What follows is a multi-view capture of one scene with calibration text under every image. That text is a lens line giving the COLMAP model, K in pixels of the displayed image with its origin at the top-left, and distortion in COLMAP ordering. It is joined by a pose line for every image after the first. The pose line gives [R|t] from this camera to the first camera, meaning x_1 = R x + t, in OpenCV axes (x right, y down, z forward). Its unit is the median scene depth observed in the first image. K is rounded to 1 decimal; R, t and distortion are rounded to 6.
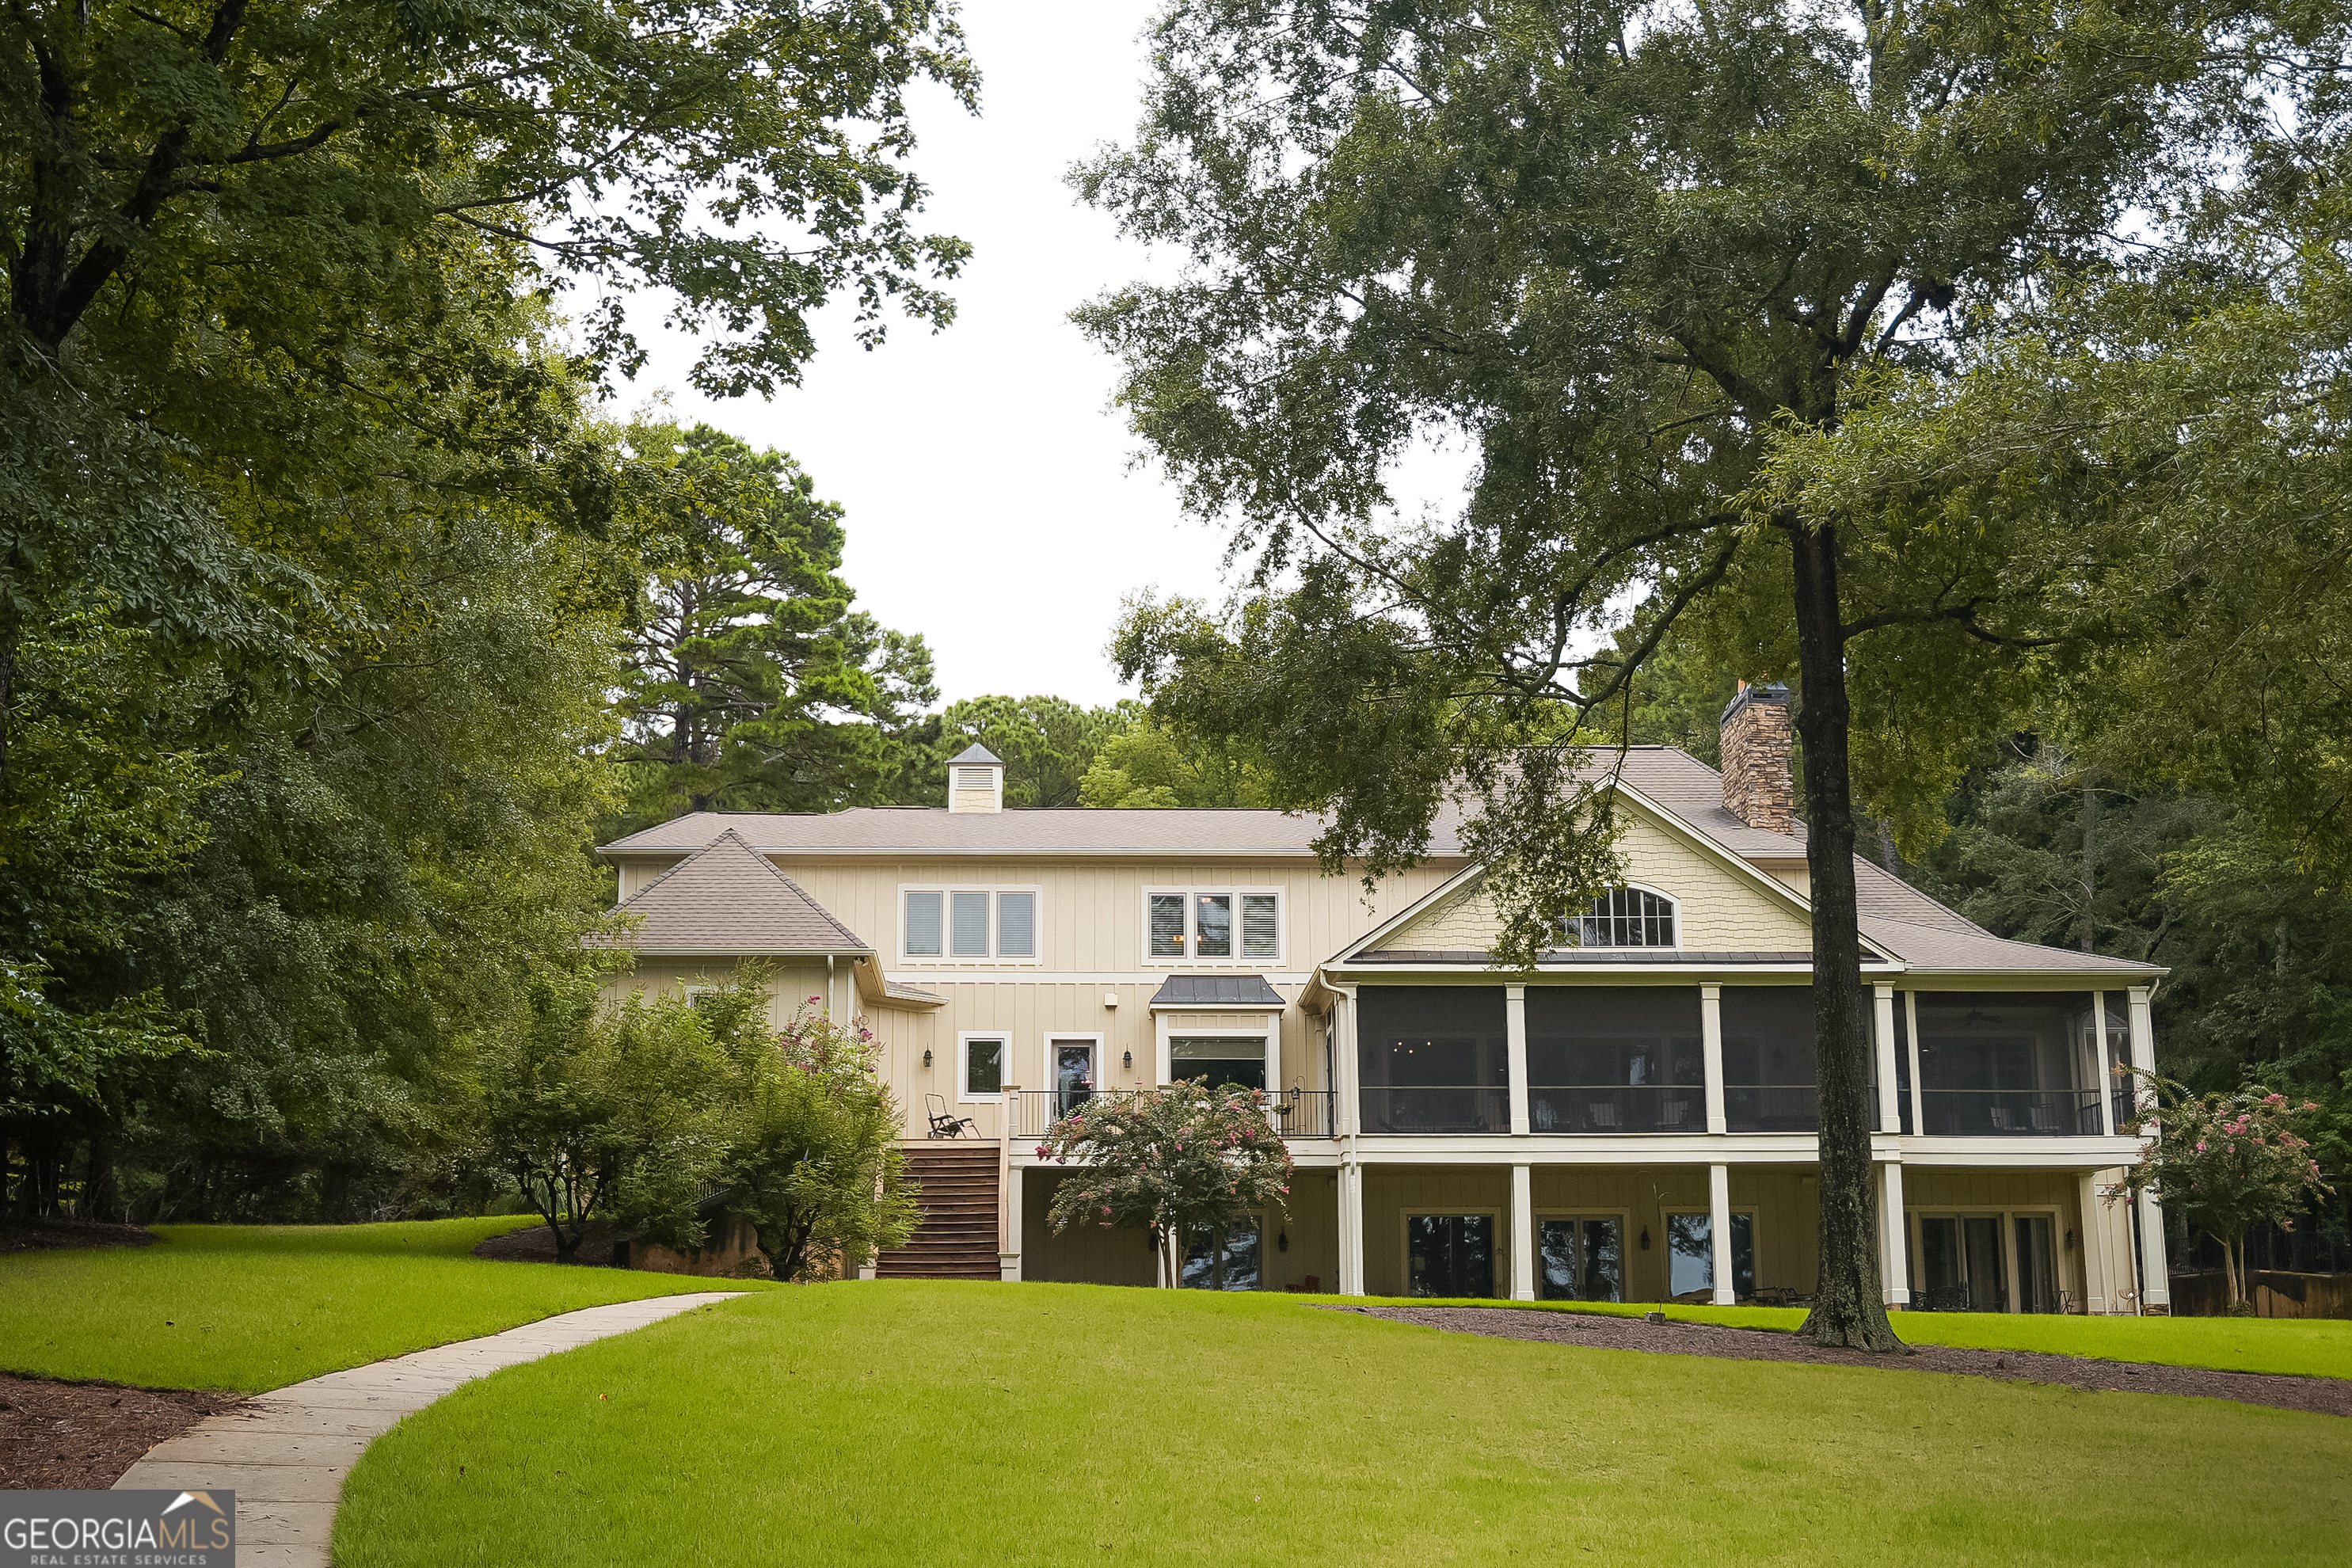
lens RADIAL K [[2884.1, 0, 1167.6], [0, 2884.1, 847.4], [0, 0, 1]] dist [0.051184, 0.000000]
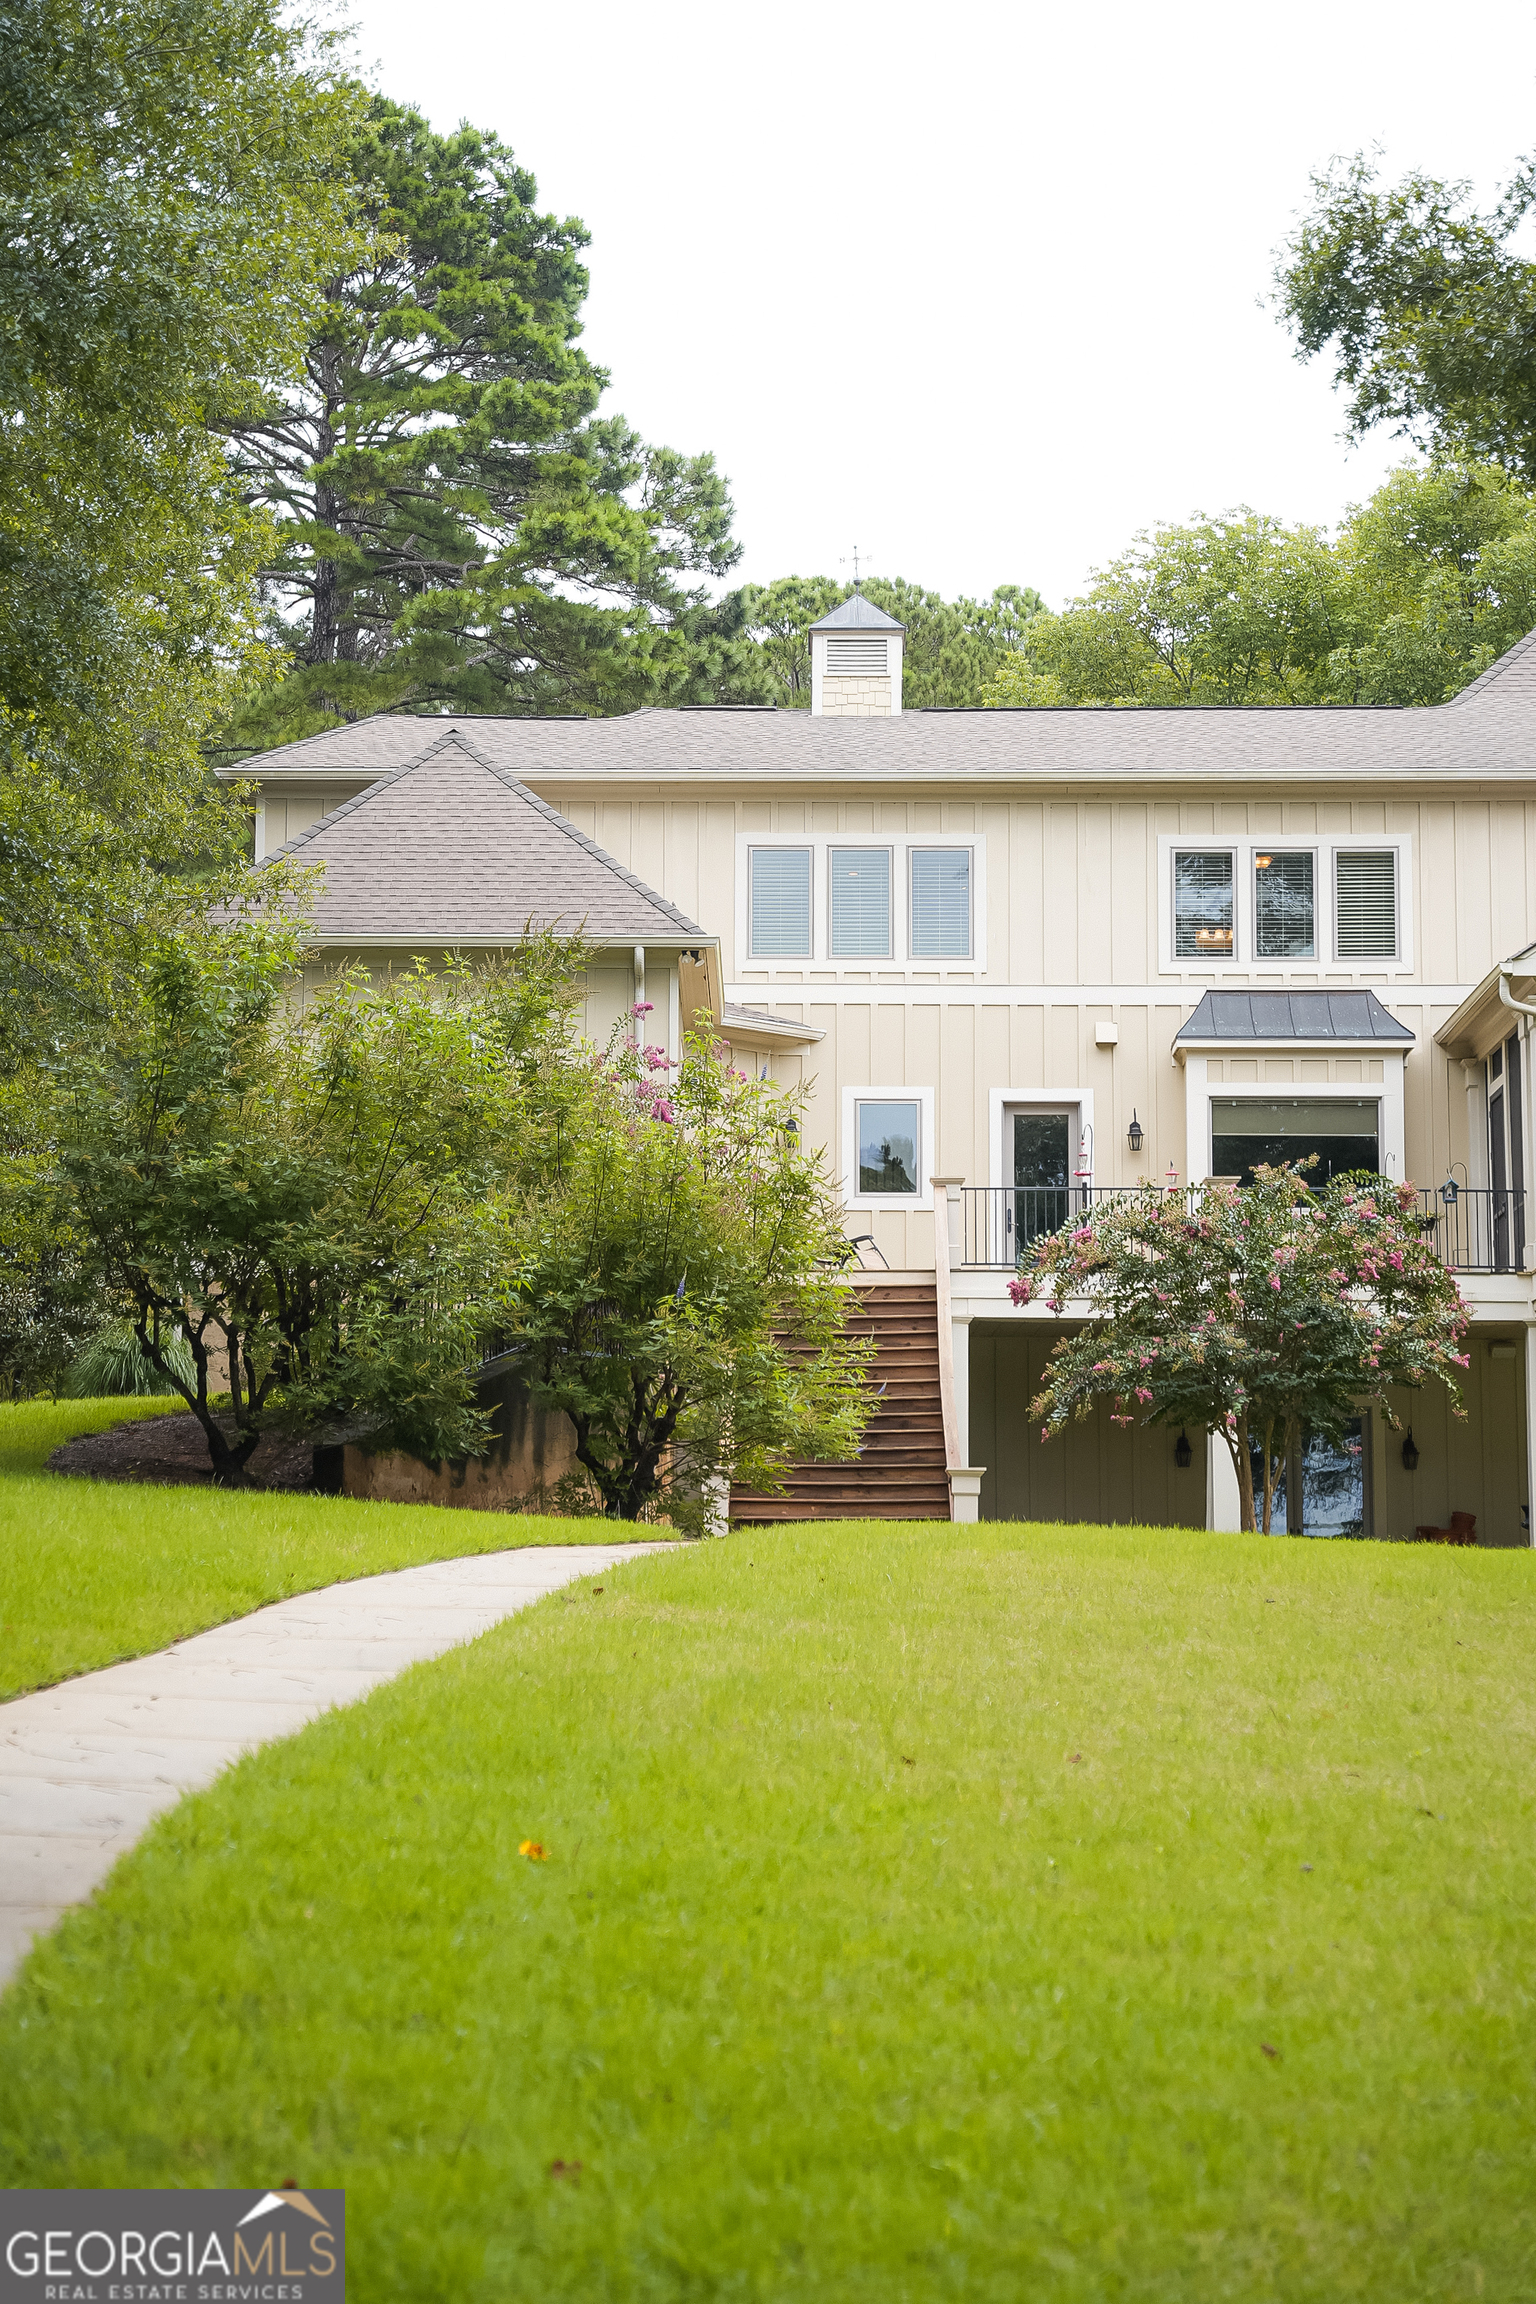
lens RADIAL K [[4267.1, 0, 775.6], [0, 4267.1, 1148.9], [0, 0, 1]] dist [0.350510, 0.000000]
pose [[0.998819, 0.001691, -0.048562, -0.046031], [0.001515, 0.997825, 0.065902, 0.020308], [0.048568, -0.065897, 0.996644, 0.149441]]
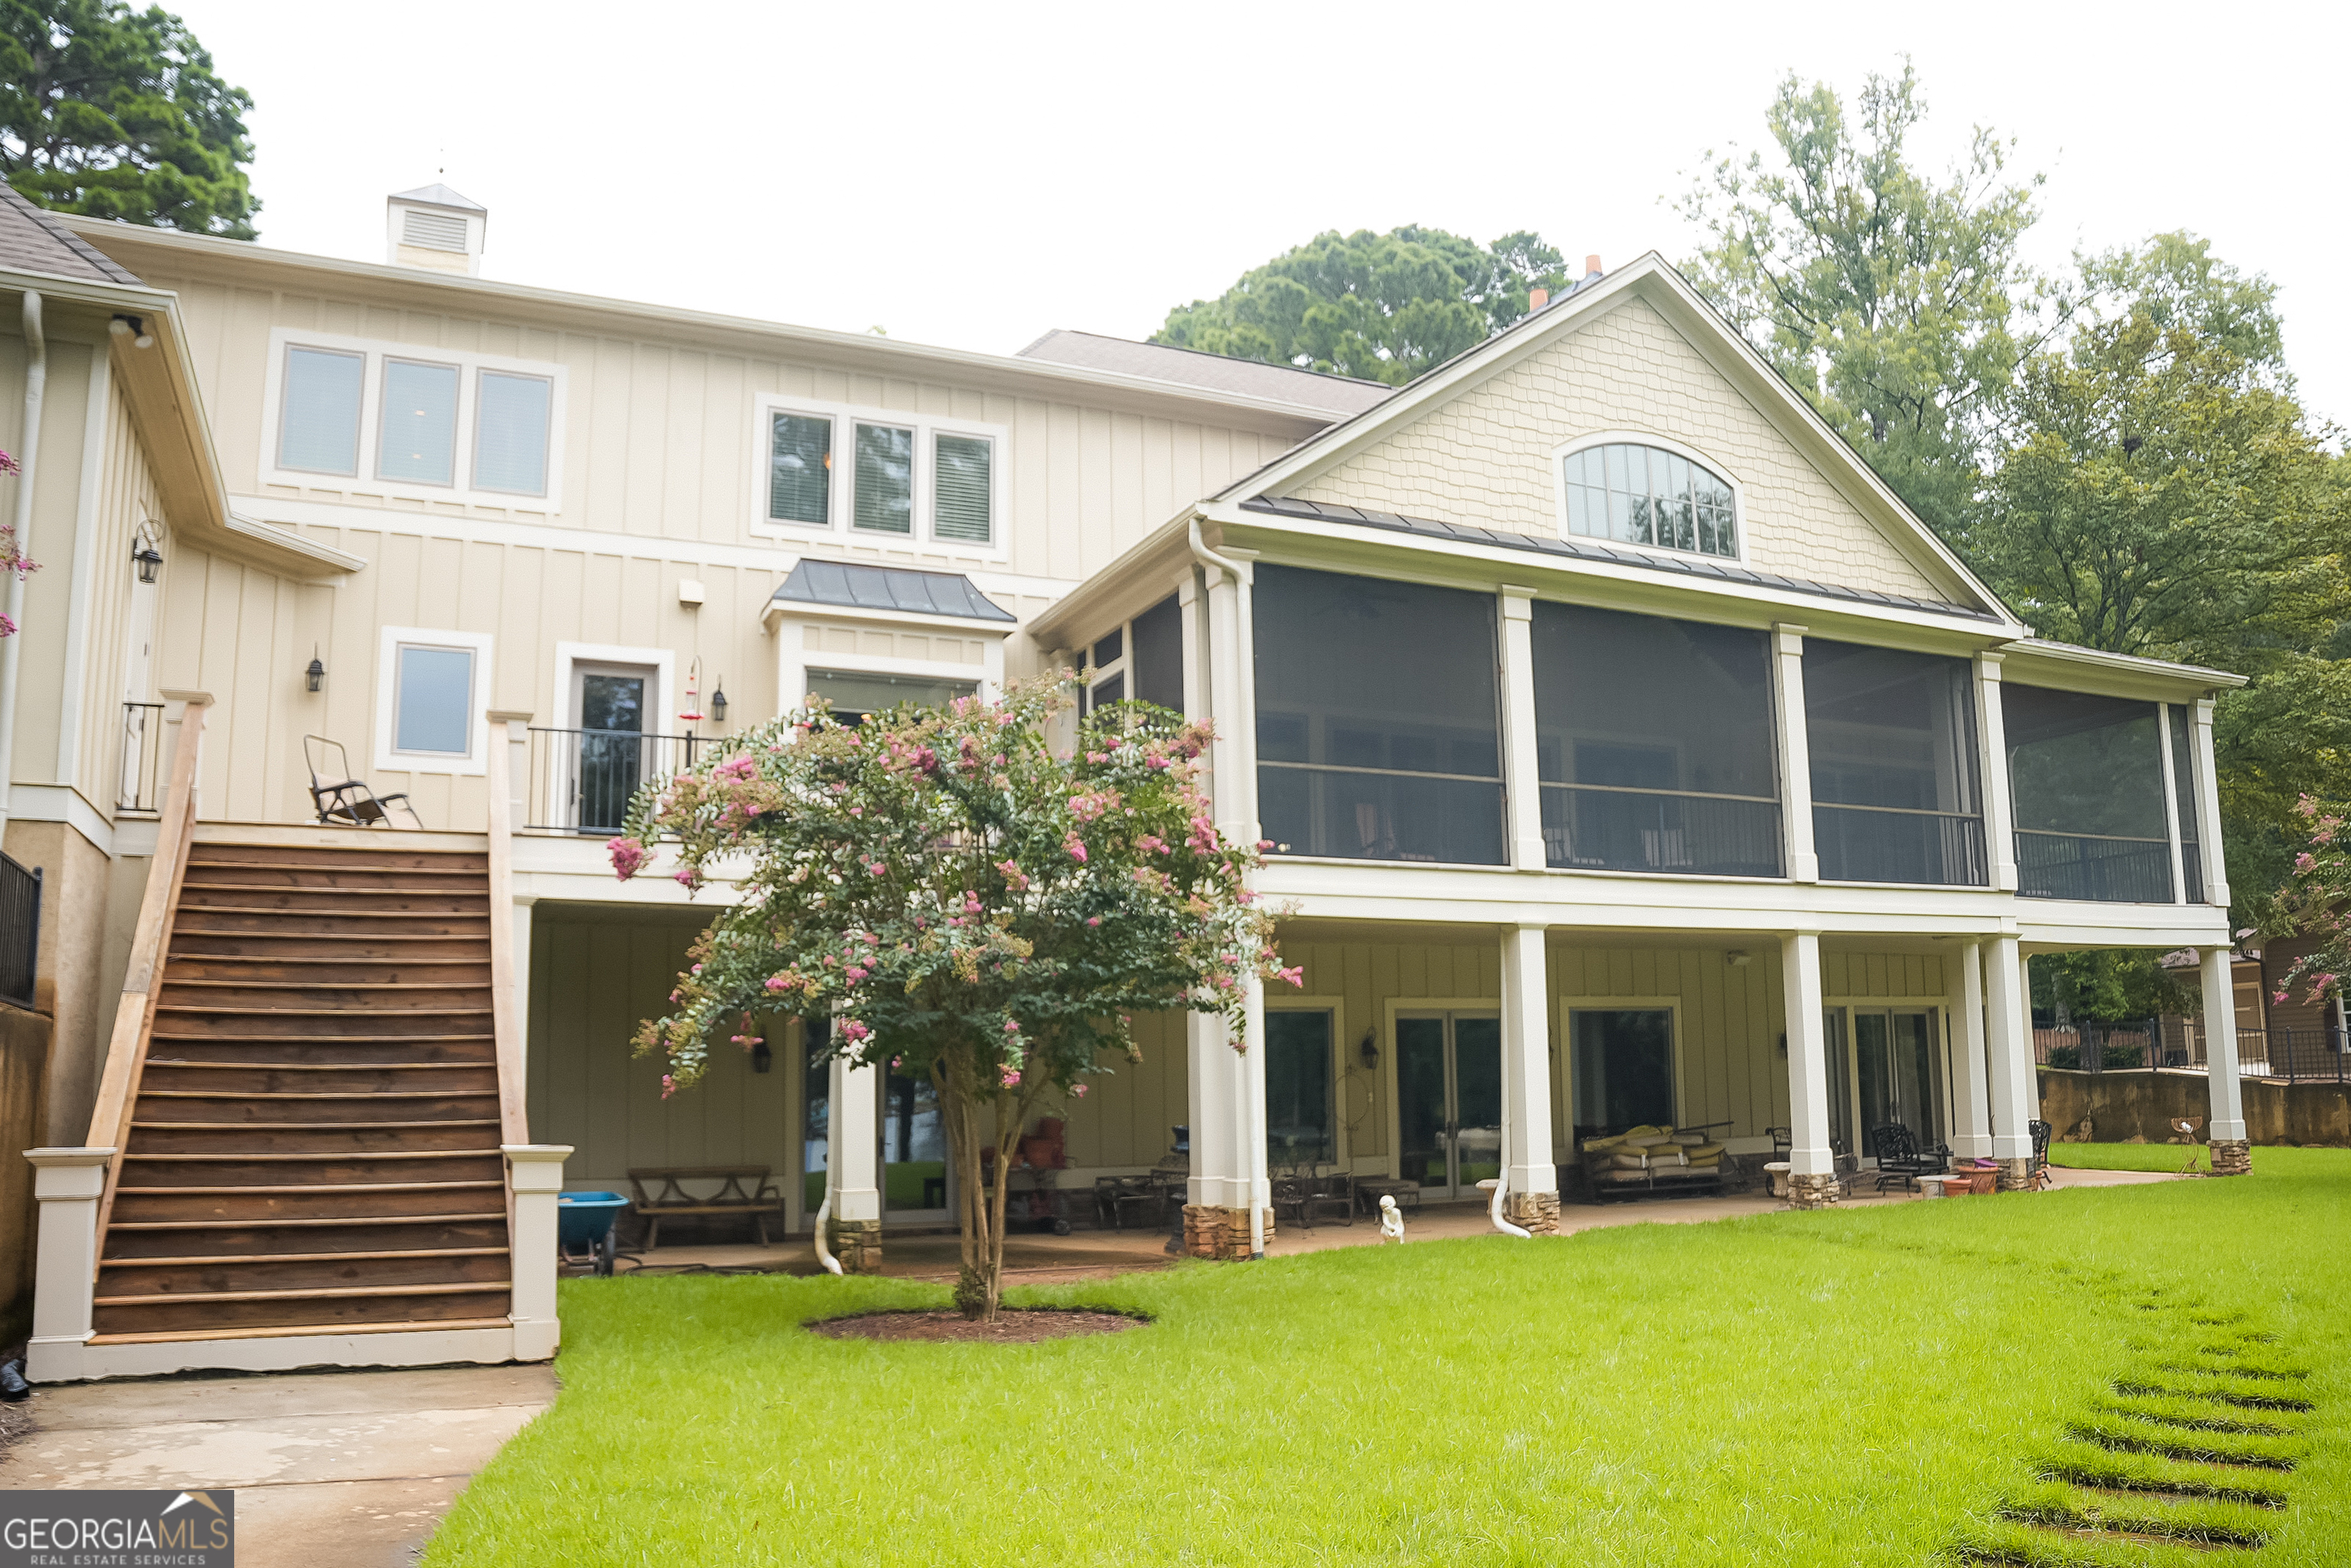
lens RADIAL K [[1770.3, 0, 1169.8], [0, 1770.3, 859.1], [0, 0, 1]] dist [-0.175776, 0.134375]
pose [[0.929909, 0.041303, 0.365464, -0.054719], [-0.066605, 0.996156, 0.056894, 0.080776], [-0.361710, -0.077248, 0.929085, 0.701858]]
